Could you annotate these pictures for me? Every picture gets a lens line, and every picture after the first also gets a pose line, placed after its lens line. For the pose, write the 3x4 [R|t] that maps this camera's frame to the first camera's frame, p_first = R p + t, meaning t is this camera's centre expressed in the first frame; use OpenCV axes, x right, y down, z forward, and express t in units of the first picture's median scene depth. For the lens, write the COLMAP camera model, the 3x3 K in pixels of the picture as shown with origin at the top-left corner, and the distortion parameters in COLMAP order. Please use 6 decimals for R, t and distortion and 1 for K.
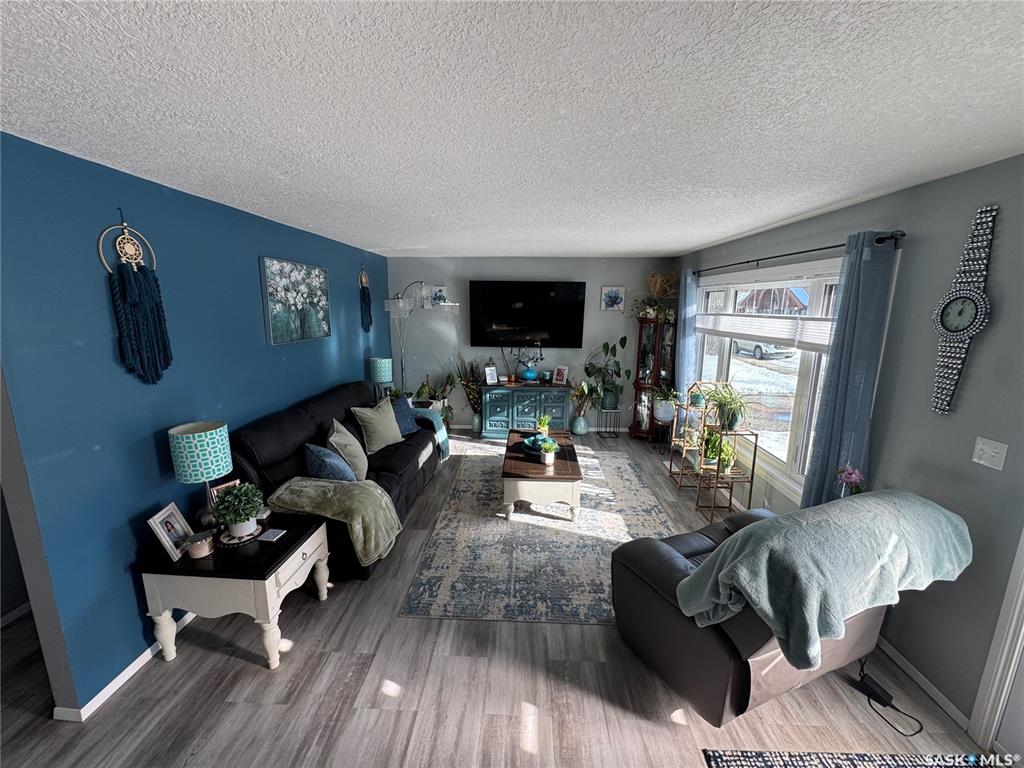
lens RADIAL K [[407.6, 0, 511.7], [0, 407.6, 382.3], [0, 0, 1]] dist [-0.003680, 0.000452]
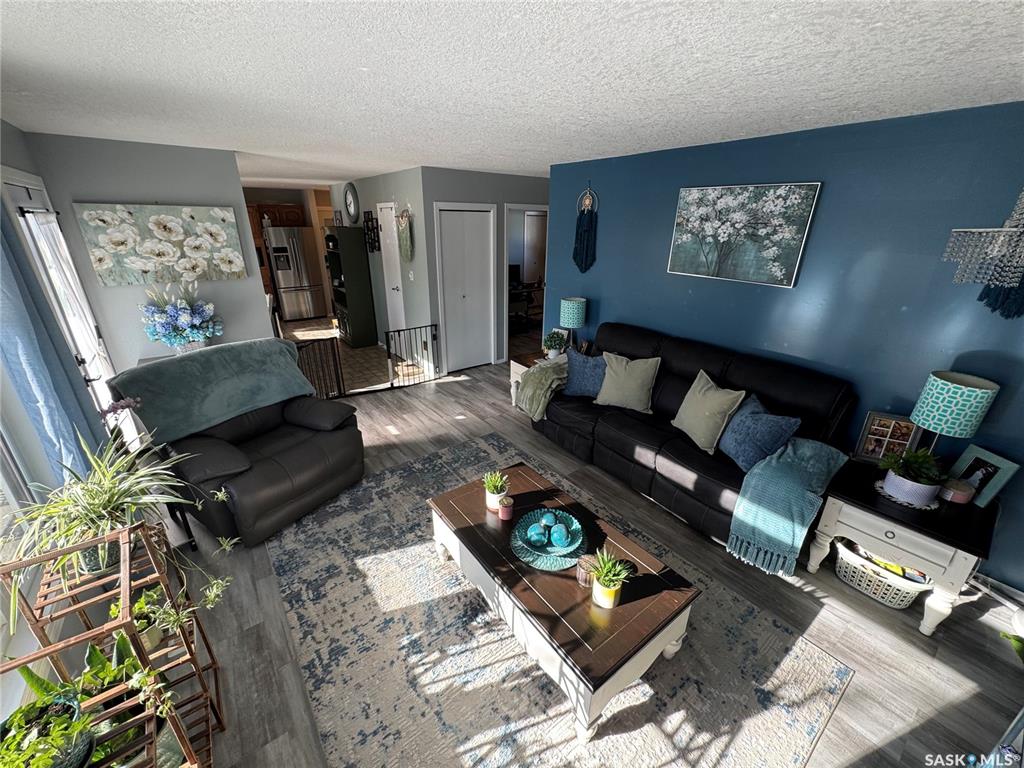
lens RADIAL K [[407.6, 0, 511.7], [0, 407.6, 382.3], [0, 0, 1]] dist [-0.003680, 0.000452]
pose [[-0.771413, 0.221330, -0.596603, 0.449646], [-0.134963, 0.859323, 0.493304, -0.307468], [0.621858, 0.461060, -0.633022, 1.493868]]
